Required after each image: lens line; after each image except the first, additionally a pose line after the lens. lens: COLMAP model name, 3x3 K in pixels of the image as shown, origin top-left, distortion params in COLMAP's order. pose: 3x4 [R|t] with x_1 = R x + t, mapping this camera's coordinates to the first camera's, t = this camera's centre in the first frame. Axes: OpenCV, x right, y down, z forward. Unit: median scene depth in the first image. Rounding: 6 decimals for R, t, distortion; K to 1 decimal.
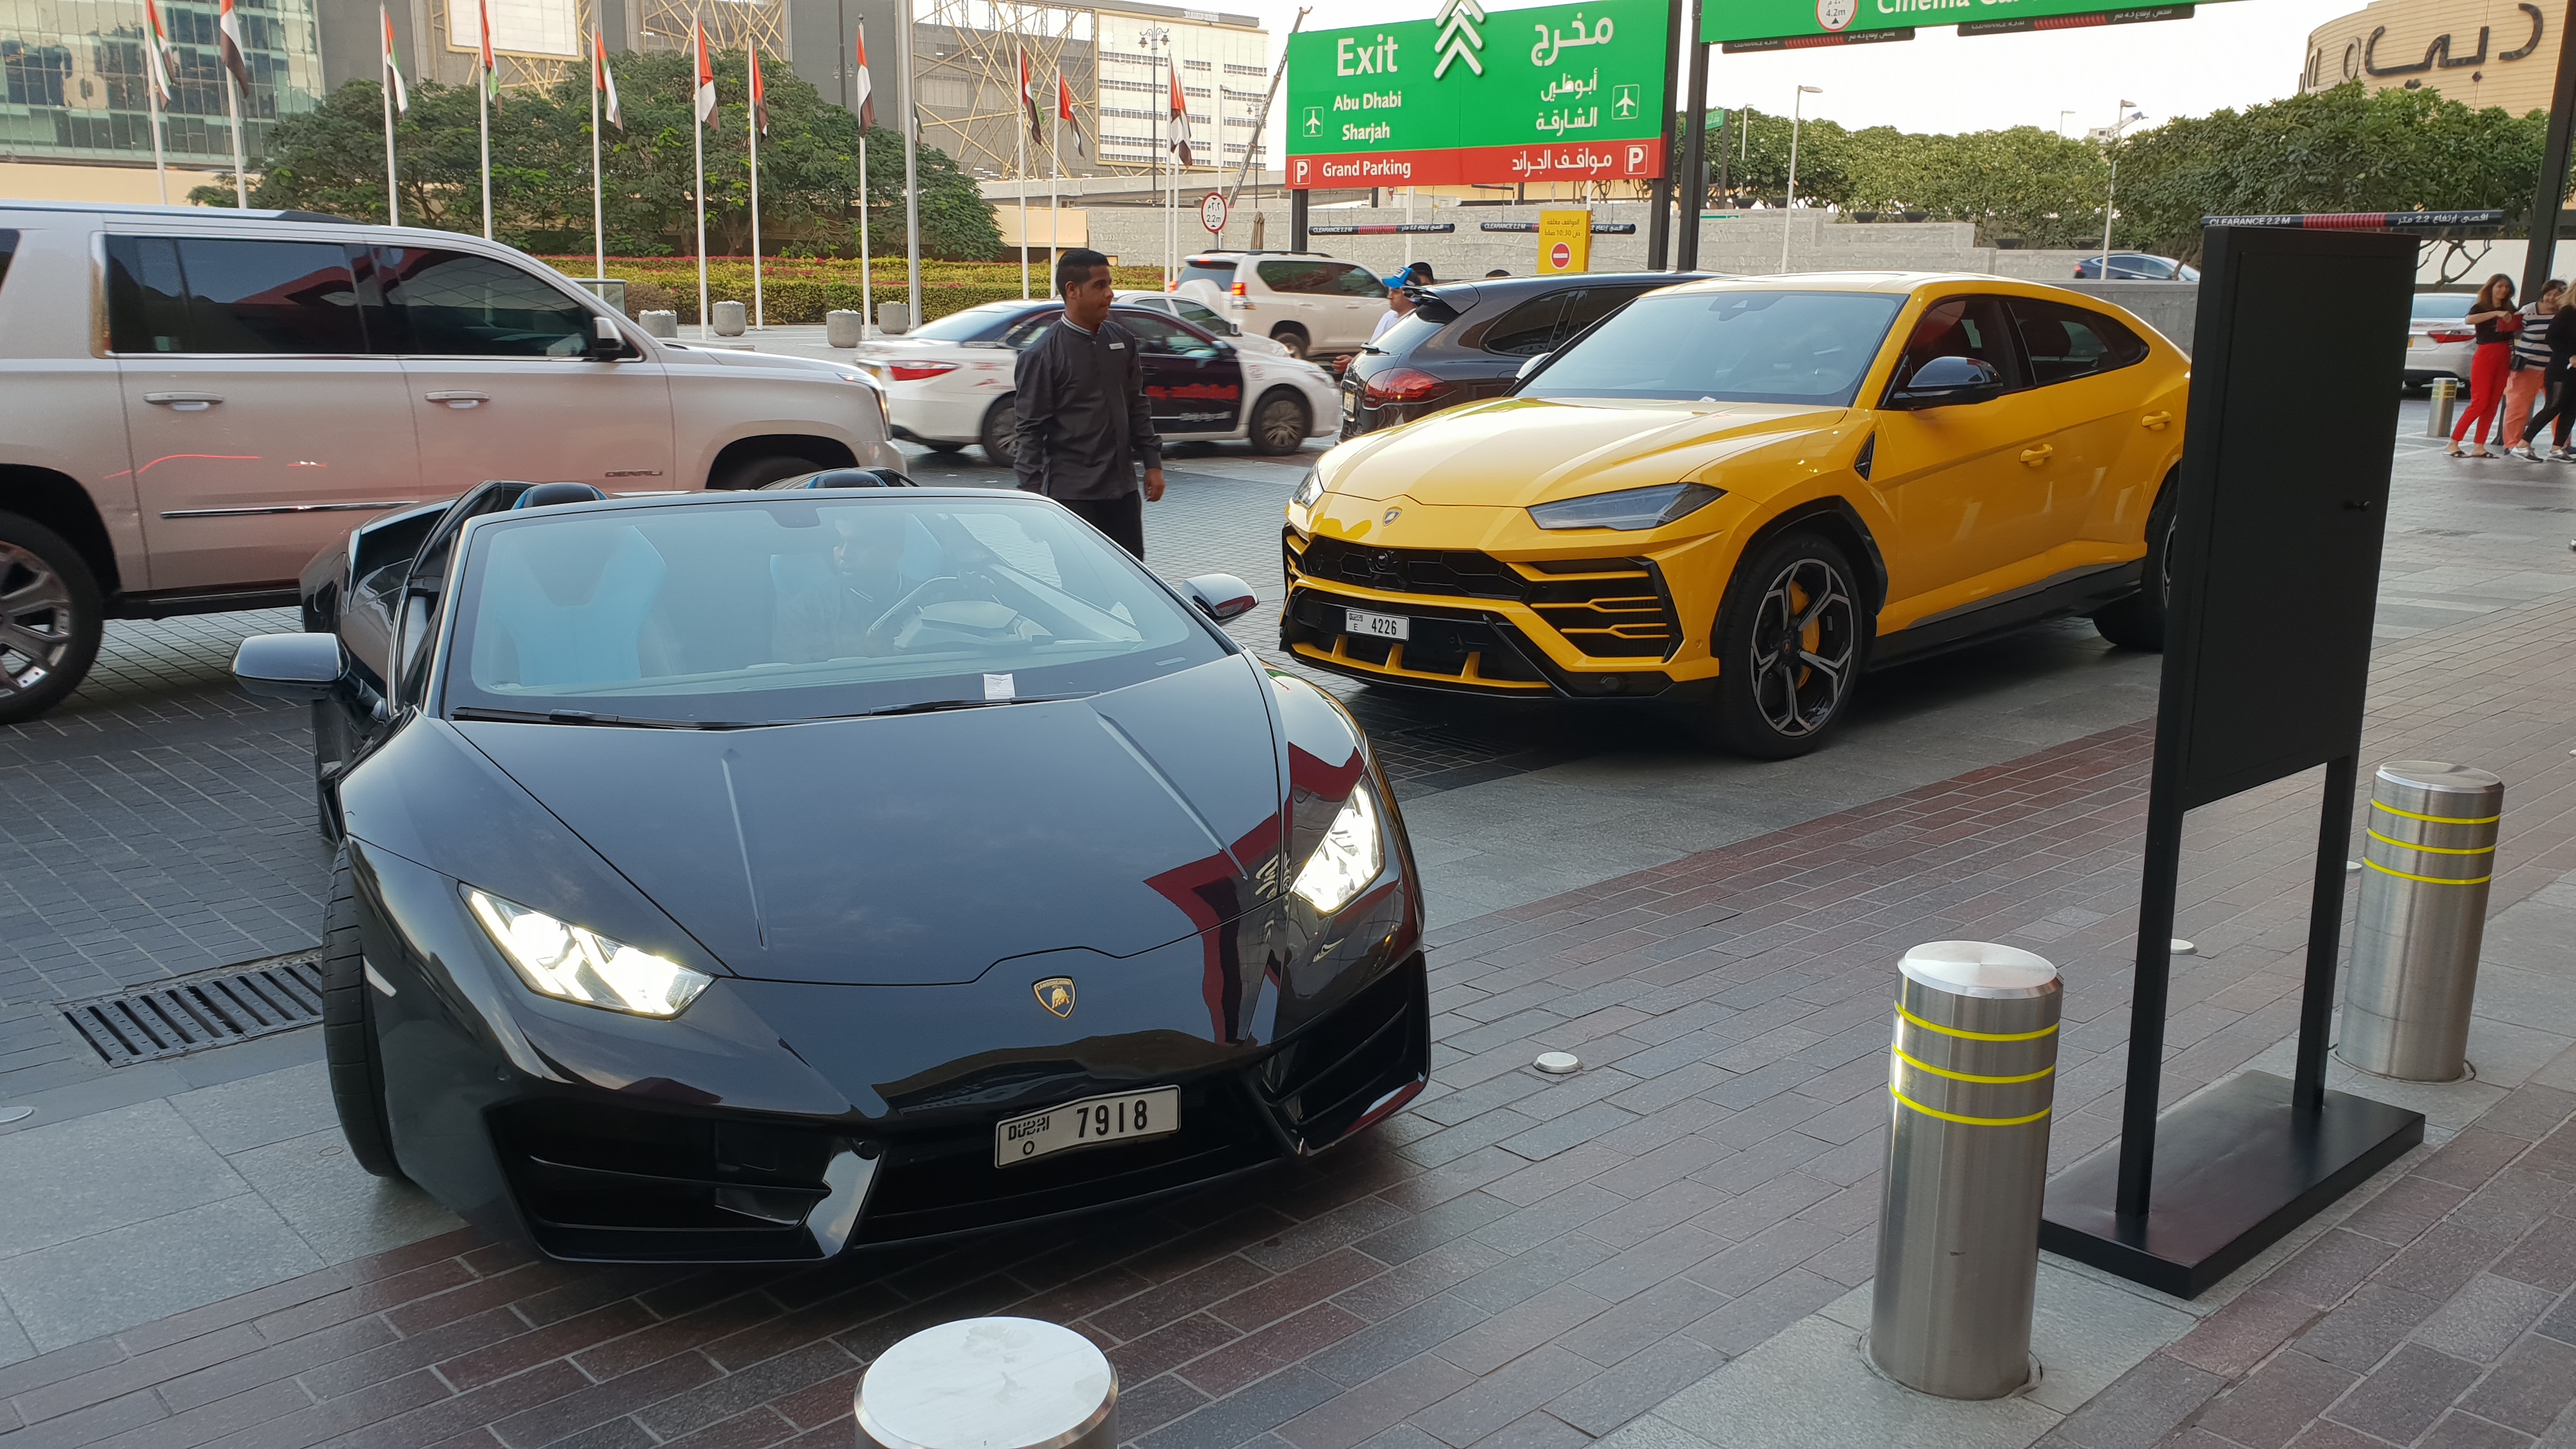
lens RADIAL K [[2008.5, 0, 1288.0], [0, 2008.5, 724.5], [0, 0, 1]] dist [0.027215, -0.002538]
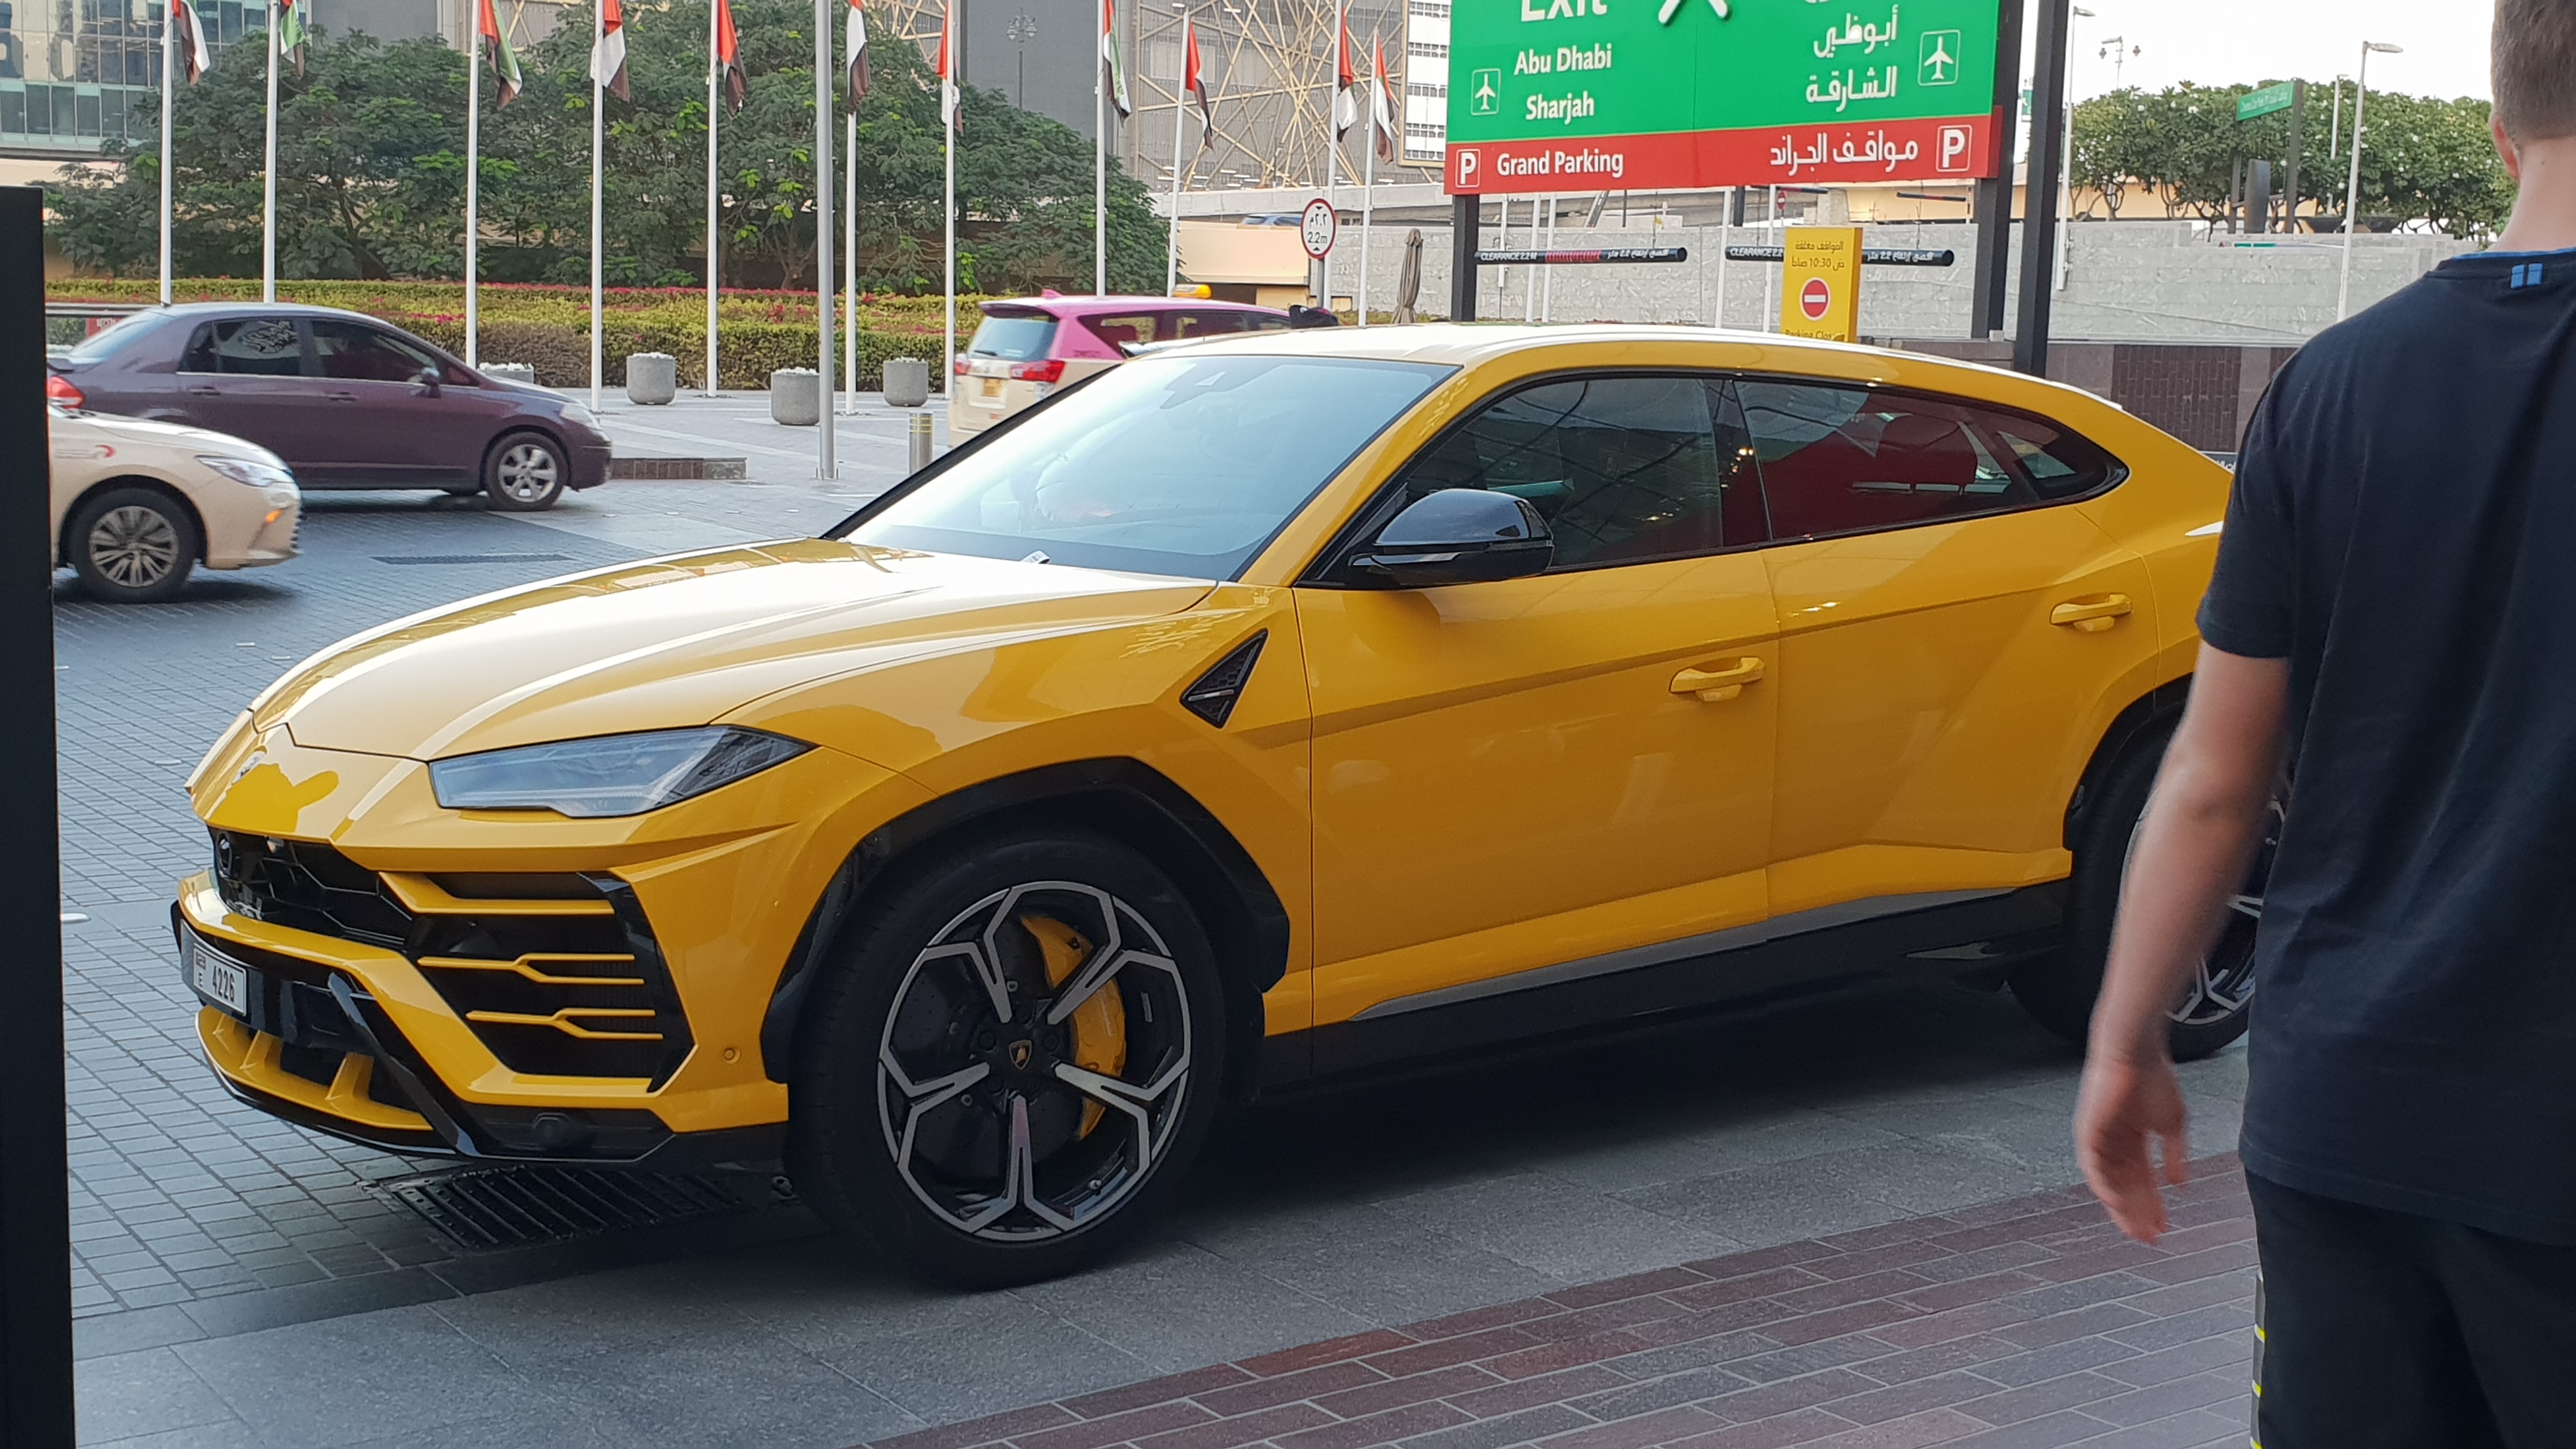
lens RADIAL K [[2997.1, 0, 1288.0], [0, 2997.1, 724.5], [0, 0, 1]] dist [0.144614, -0.481899]
pose [[0.990169, 0.031136, -0.136367, 0.100780], [-0.043047, 0.995427, -0.085282, -0.014657], [0.133088, 0.090313, 0.986981, 0.066426]]
